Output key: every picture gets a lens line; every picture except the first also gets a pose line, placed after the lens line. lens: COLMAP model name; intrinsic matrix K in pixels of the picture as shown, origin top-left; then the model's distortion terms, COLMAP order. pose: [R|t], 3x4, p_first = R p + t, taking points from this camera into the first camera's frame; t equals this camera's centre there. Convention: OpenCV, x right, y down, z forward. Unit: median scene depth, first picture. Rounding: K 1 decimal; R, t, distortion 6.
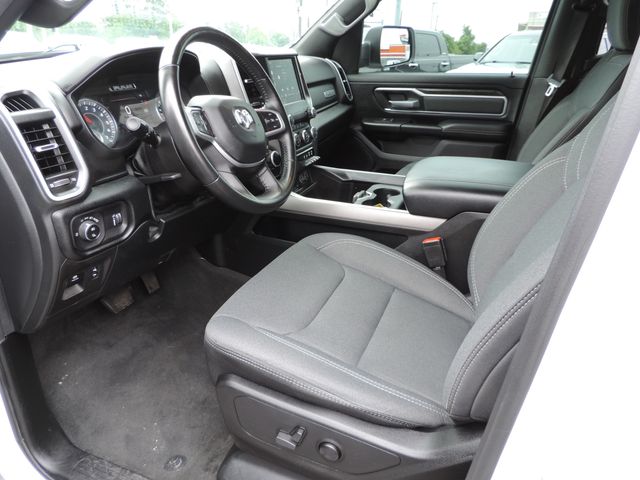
lens RADIAL K [[459.2, 0, 321.8], [0, 459.2, 239.8], [0, 0, 1]] dist [-0.020956, 0.010054]
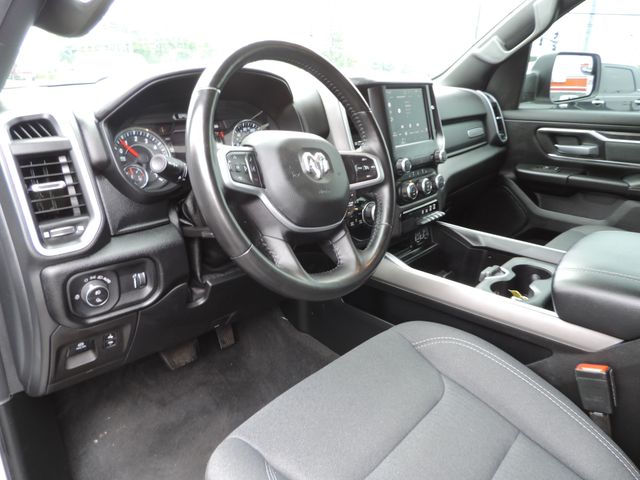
lens RADIAL K [[459.2, 0, 321.0], [0, 459.2, 237.6], [0, 0, 1]] dist [-0.020956, 0.010054]
pose [[0.941021, 0.122974, -0.315209, 0.065239], [-0.144083, 0.988566, -0.044471, -0.101293], [0.306136, 0.087265, 0.947980, 0.277986]]
